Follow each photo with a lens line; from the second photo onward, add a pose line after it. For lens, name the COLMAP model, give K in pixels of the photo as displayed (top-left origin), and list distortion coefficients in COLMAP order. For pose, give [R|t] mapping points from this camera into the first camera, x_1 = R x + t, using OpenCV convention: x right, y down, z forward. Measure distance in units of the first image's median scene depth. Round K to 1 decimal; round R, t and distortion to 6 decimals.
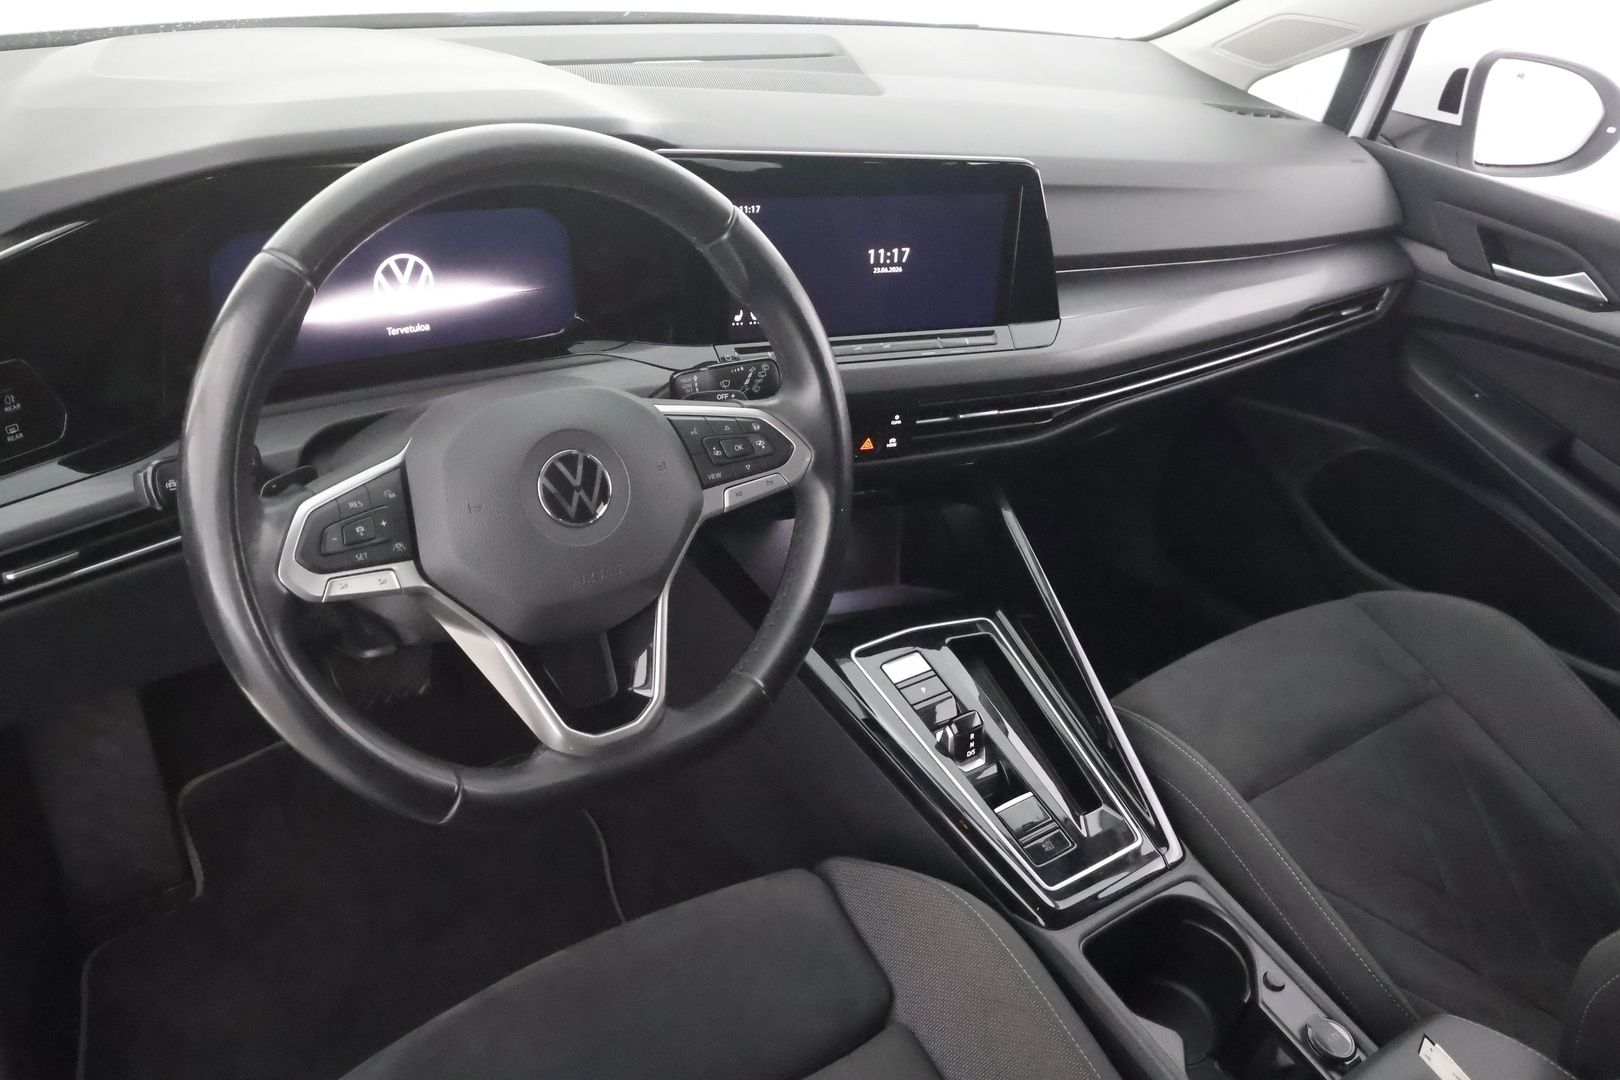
lens RADIAL K [[1283.2, 0, 813.1], [0, 1283.2, 560.4], [0, 0, 1]] dist [0.011689, -0.005660]
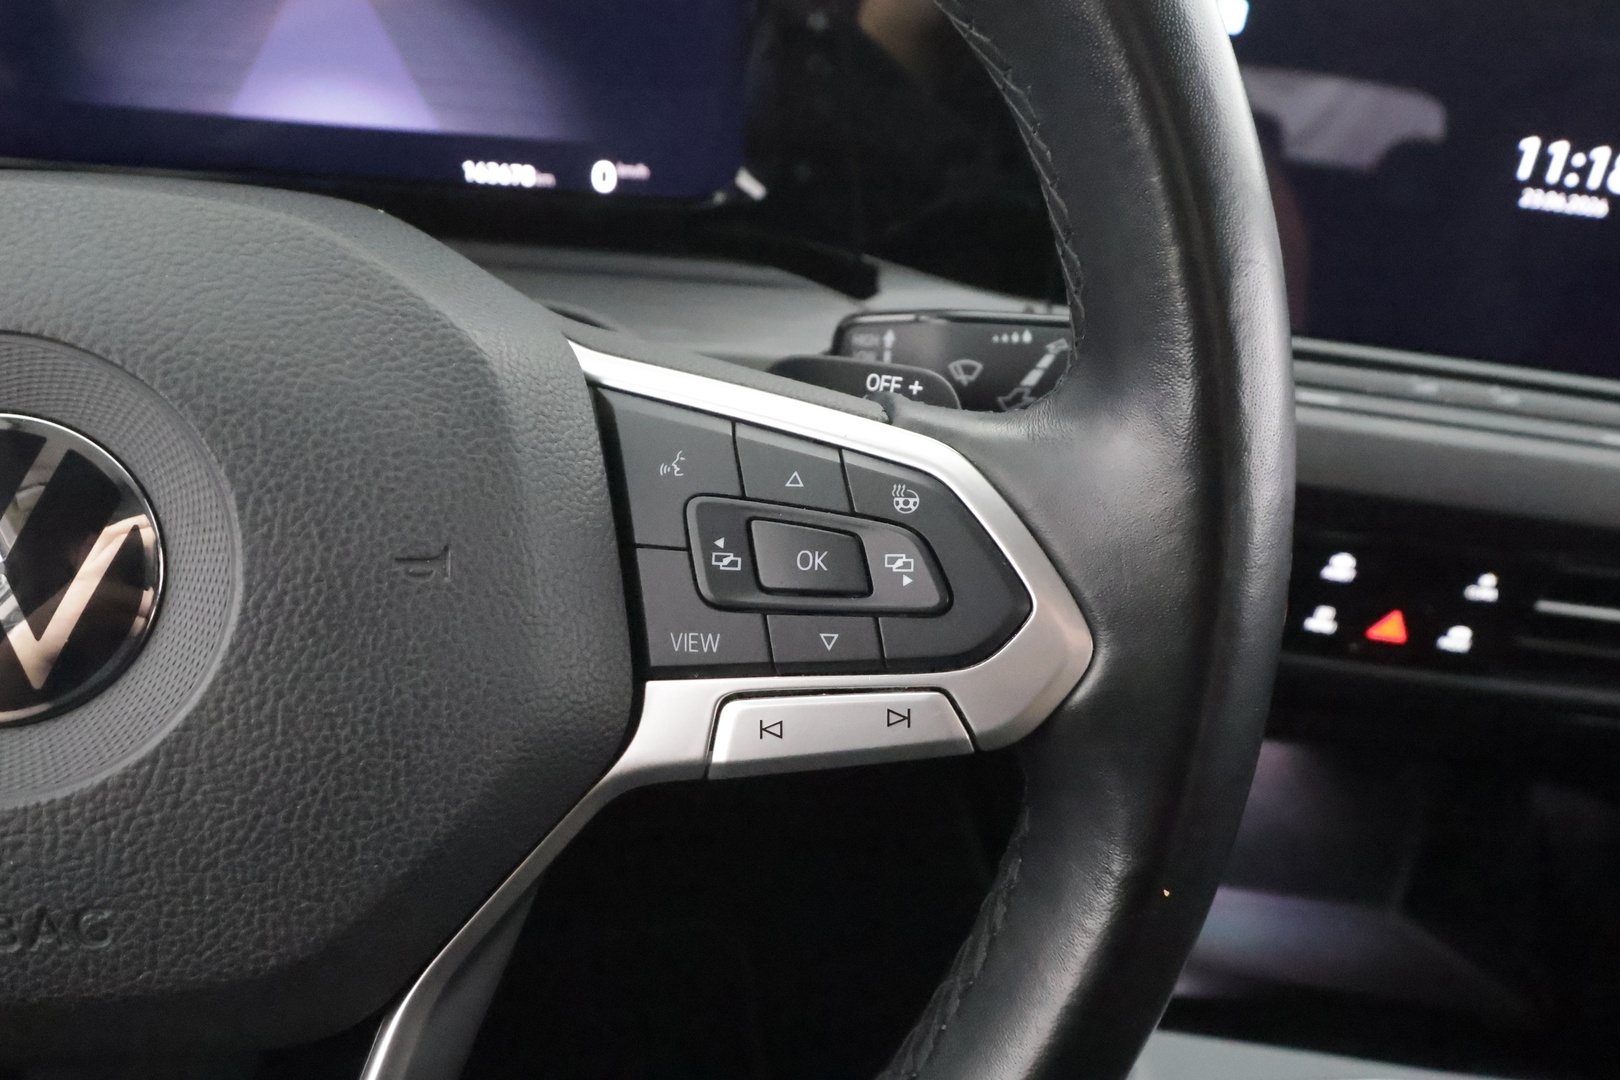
lens RADIAL K [[1283.2, 0, 813.1], [0, 1283.2, 560.4], [0, 0, 1]] dist [0.011689, -0.005660]
pose [[0.889833, 0.242236, -0.386677, 0.033521], [-0.260677, 0.965414, 0.004911, -0.067993], [0.374493, 0.096428, 0.922202, 0.576335]]
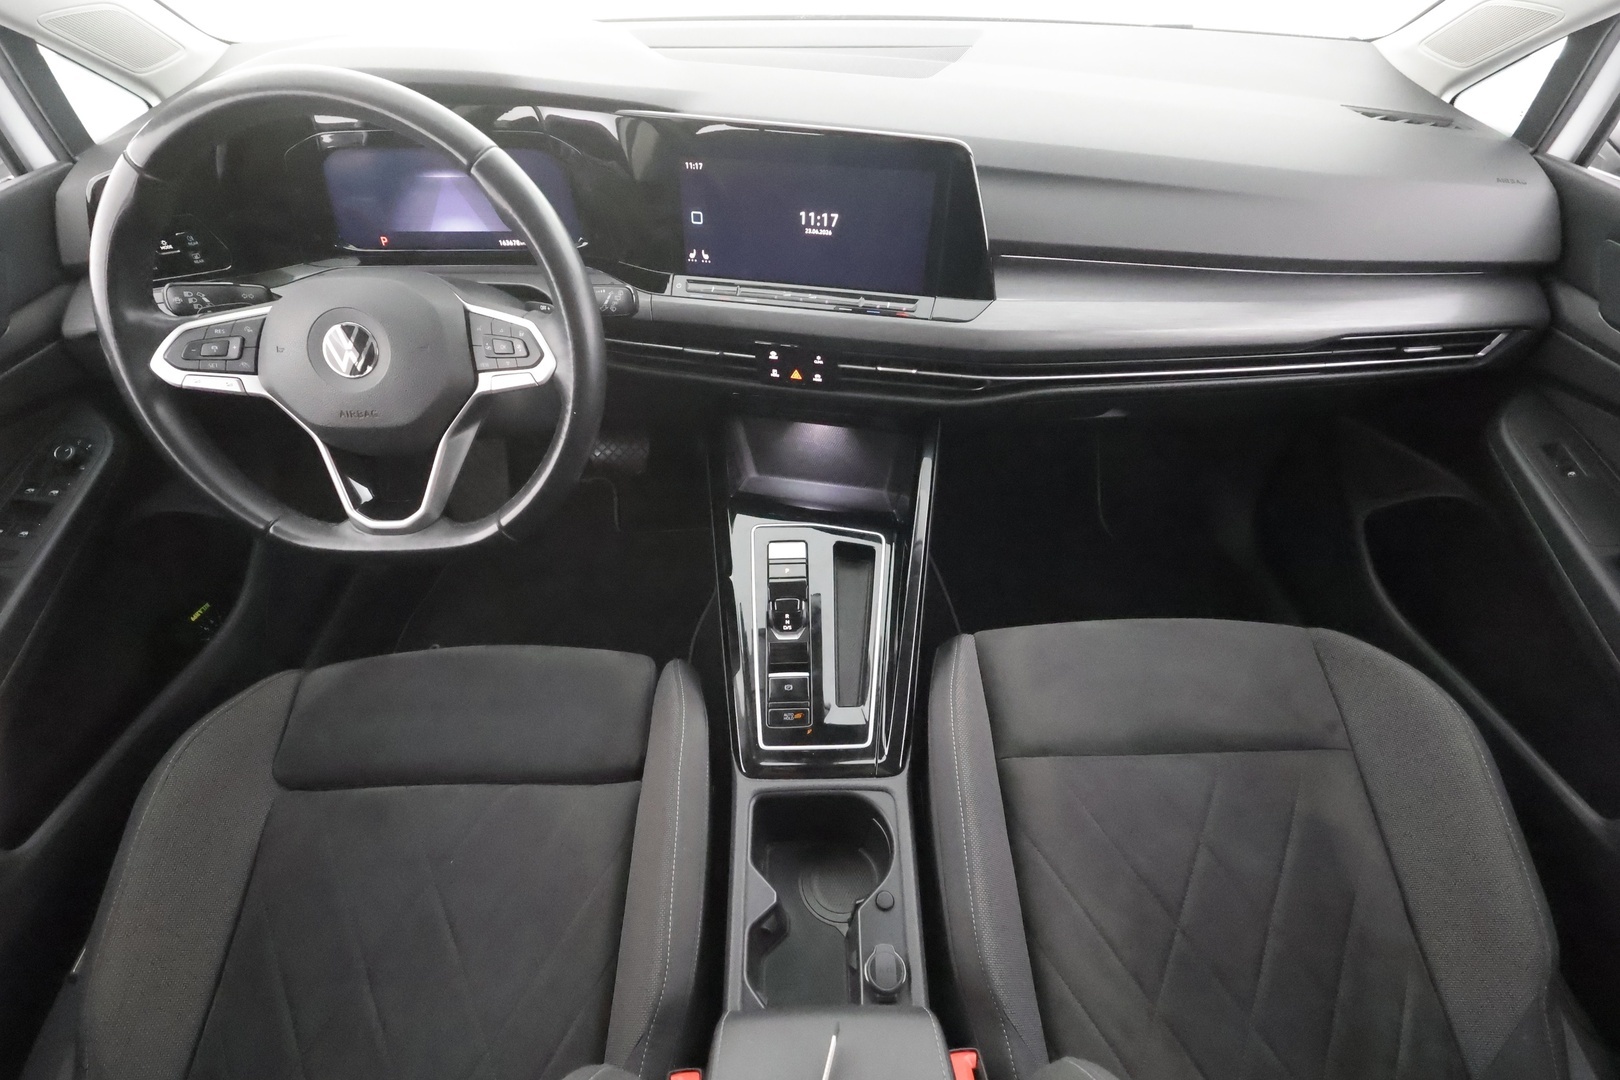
lens RADIAL K [[730.6, 0, 794.1], [0, 730.6, 544.3], [0, 0, 1]] dist [-0.001562, 0.000384]
pose [[0.816715, 0.320095, -0.480120, 0.460983], [-0.228291, 0.943391, 0.240619, -0.110377], [0.529961, -0.086910, 0.843556, 0.389726]]
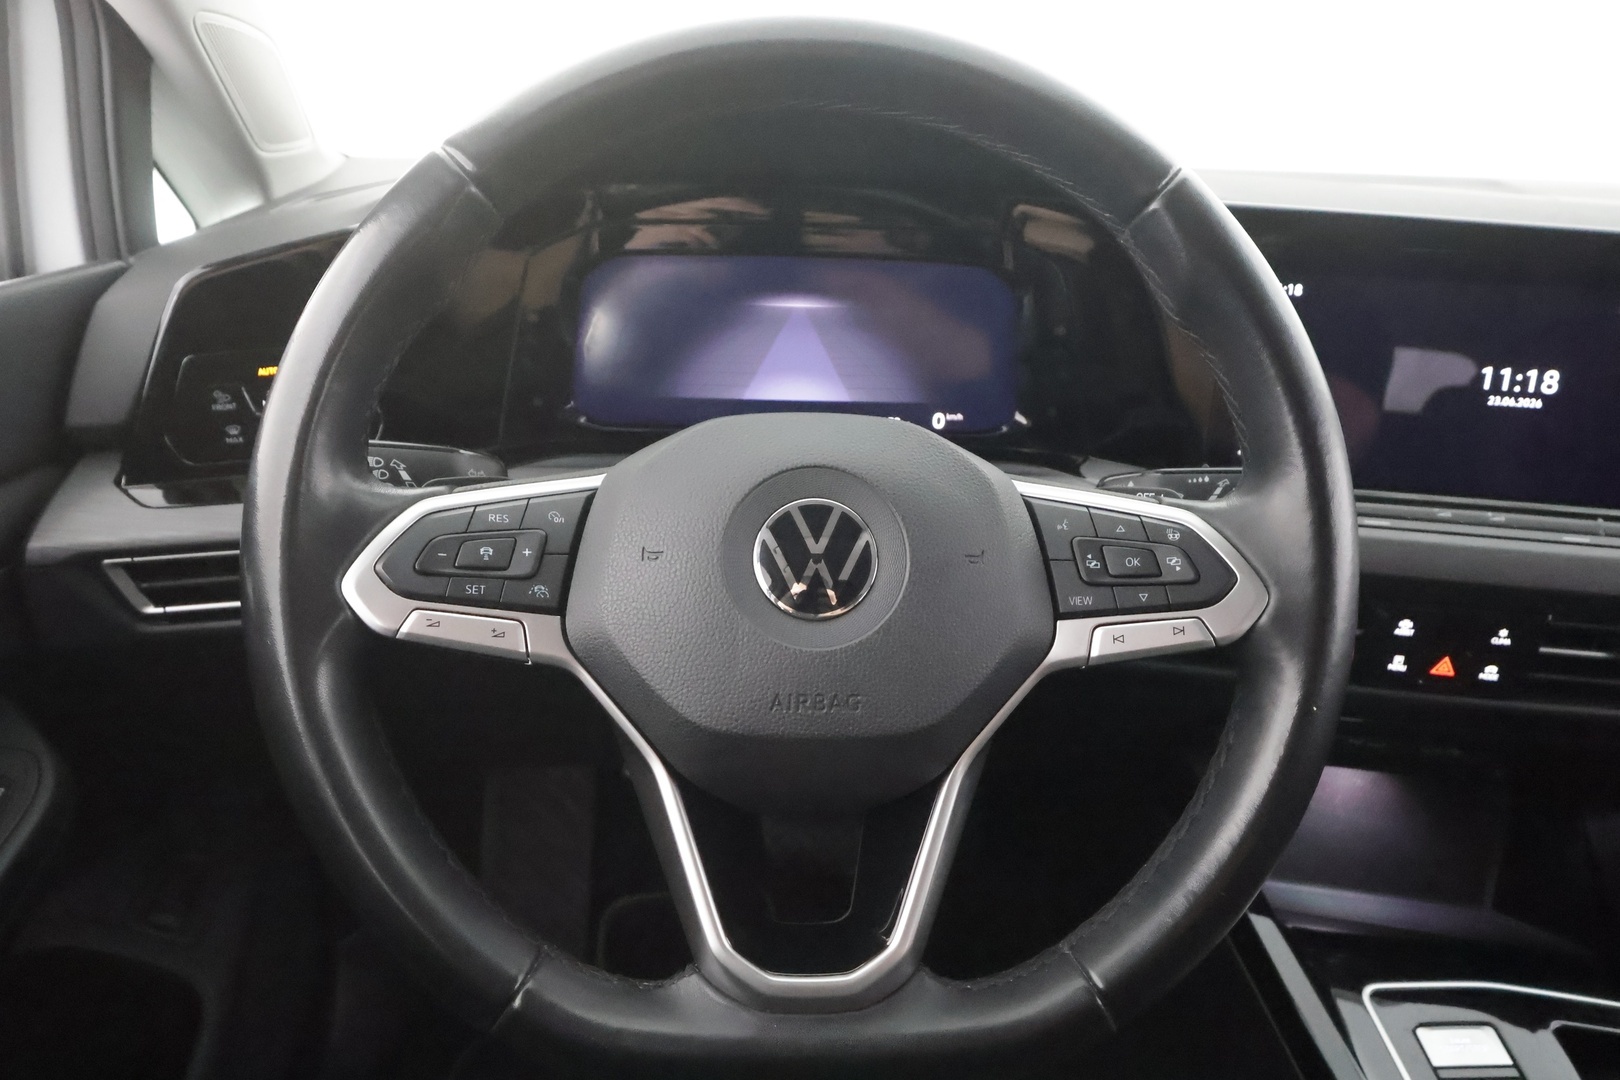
lens RADIAL K [[1094.3, 0, 792.9], [0, 1094.3, 549.6], [0, 0, 1]] dist [-0.002416, -0.002529]
pose [[0.830755, 0.123462, -0.542773, 0.064092], [-0.241421, 0.958524, -0.151481, 0.015457], [0.501559, 0.256881, 0.826106, 0.385087]]
